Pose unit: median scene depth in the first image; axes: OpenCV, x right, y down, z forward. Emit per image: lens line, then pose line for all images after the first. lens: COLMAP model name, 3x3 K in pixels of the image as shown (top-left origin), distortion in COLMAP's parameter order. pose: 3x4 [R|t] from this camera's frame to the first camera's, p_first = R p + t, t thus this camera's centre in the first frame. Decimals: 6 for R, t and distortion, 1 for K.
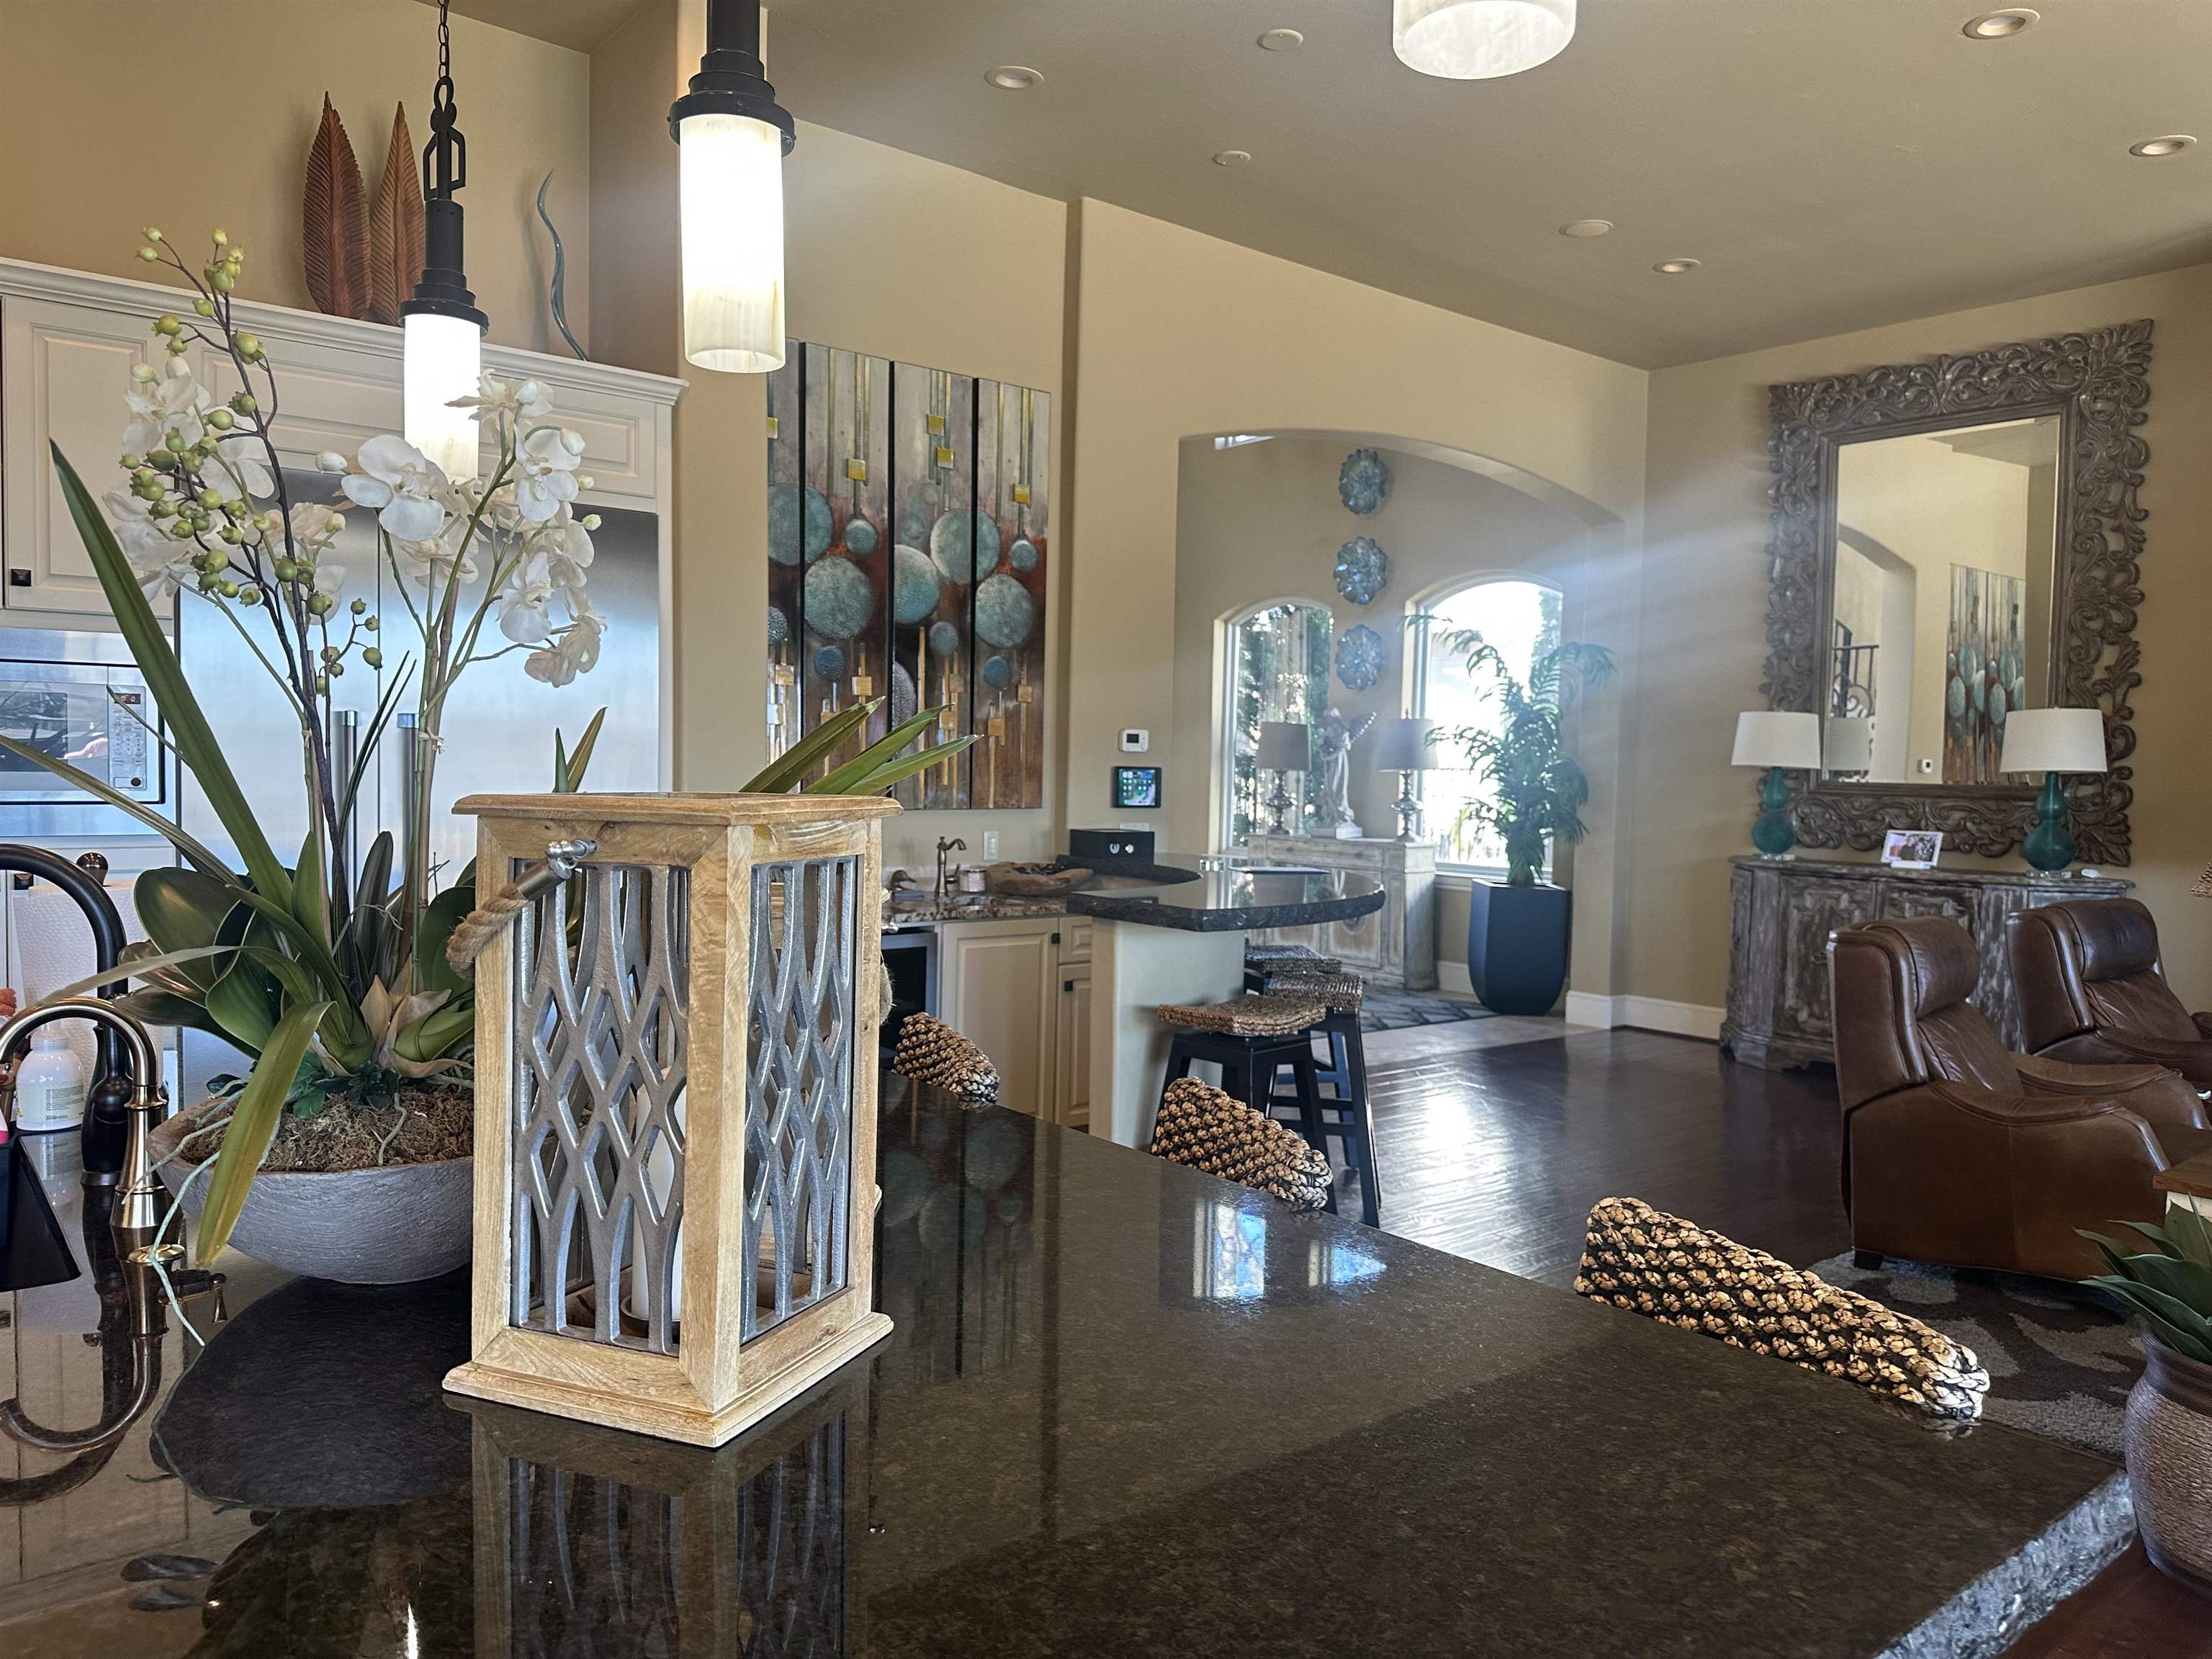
lens RADIAL K [[1563.3, 0, 1115.7], [0, 1563.3, 825.2], [0, 0, 1]] dist [0.050337, -0.058305]
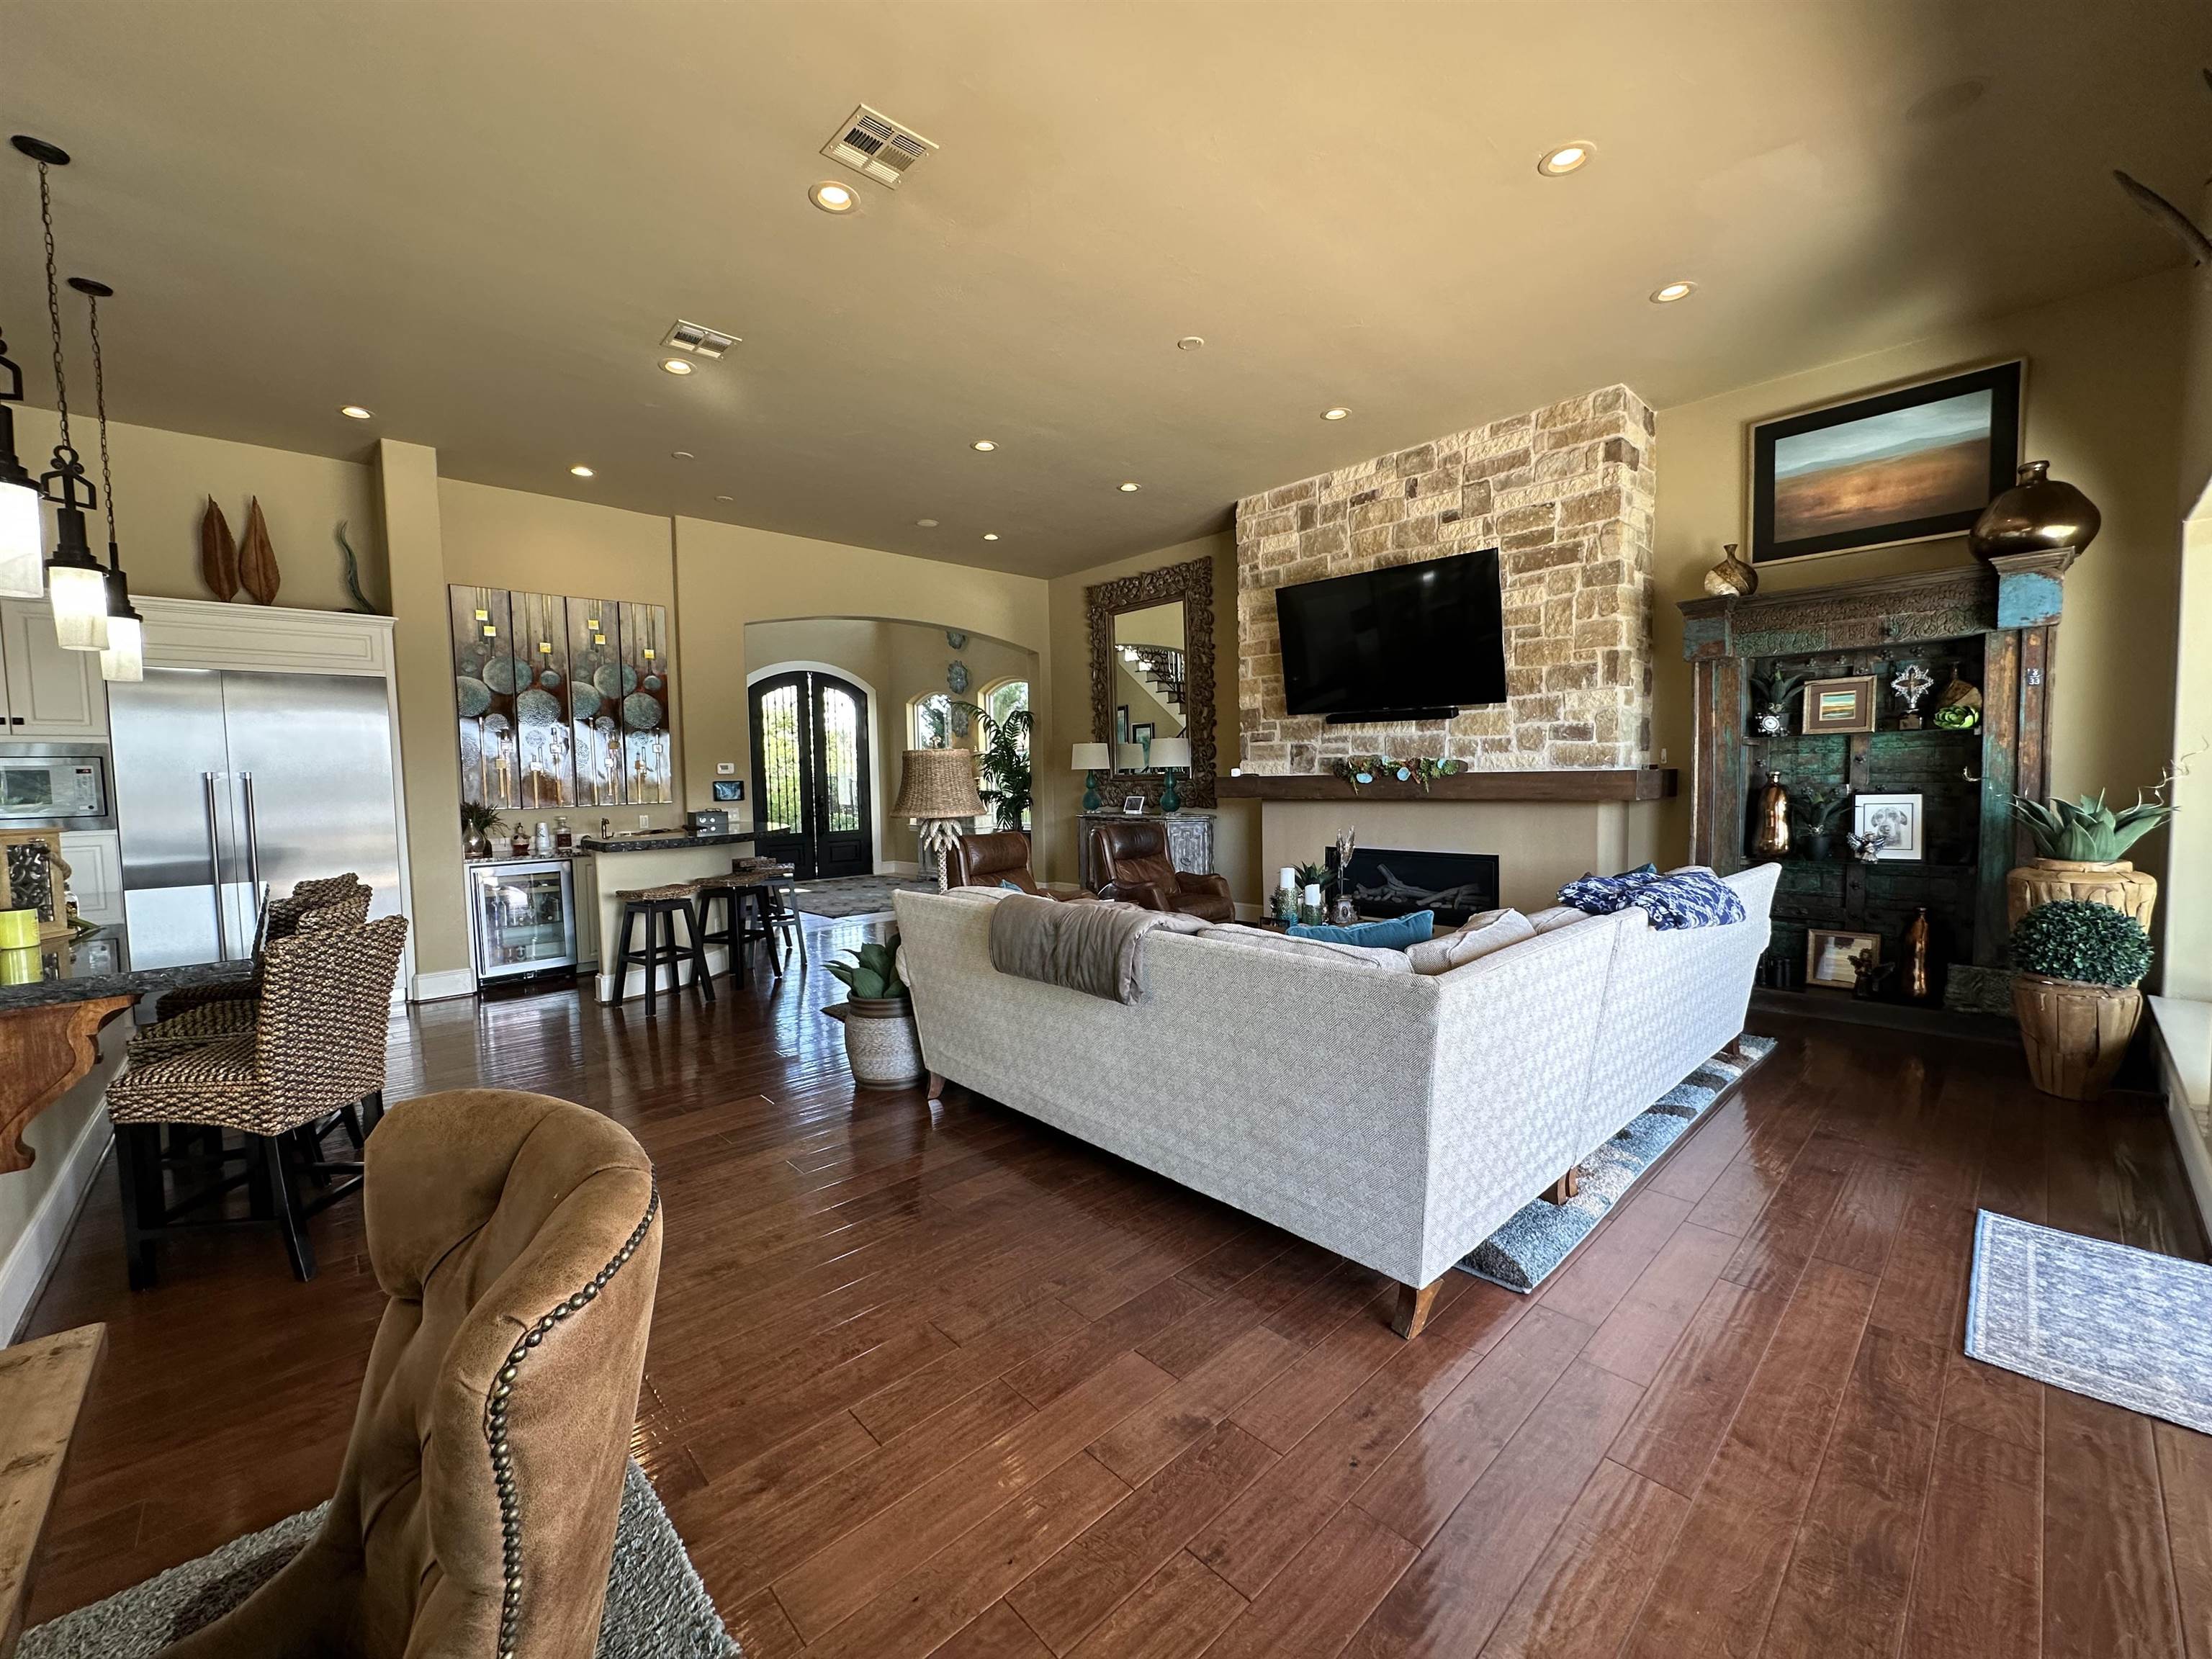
lens RADIAL K [[883.7, 0, 1106.0], [0, 883.7, 829.5], [0, 0, 1]] dist [-0.010460, 0.000049]
pose [[0.996796, -0.043007, 0.067441, 0.462627], [0.041748, 0.998929, 0.019961, 0.026989], [-0.068227, -0.017082, 0.997524, -0.232699]]
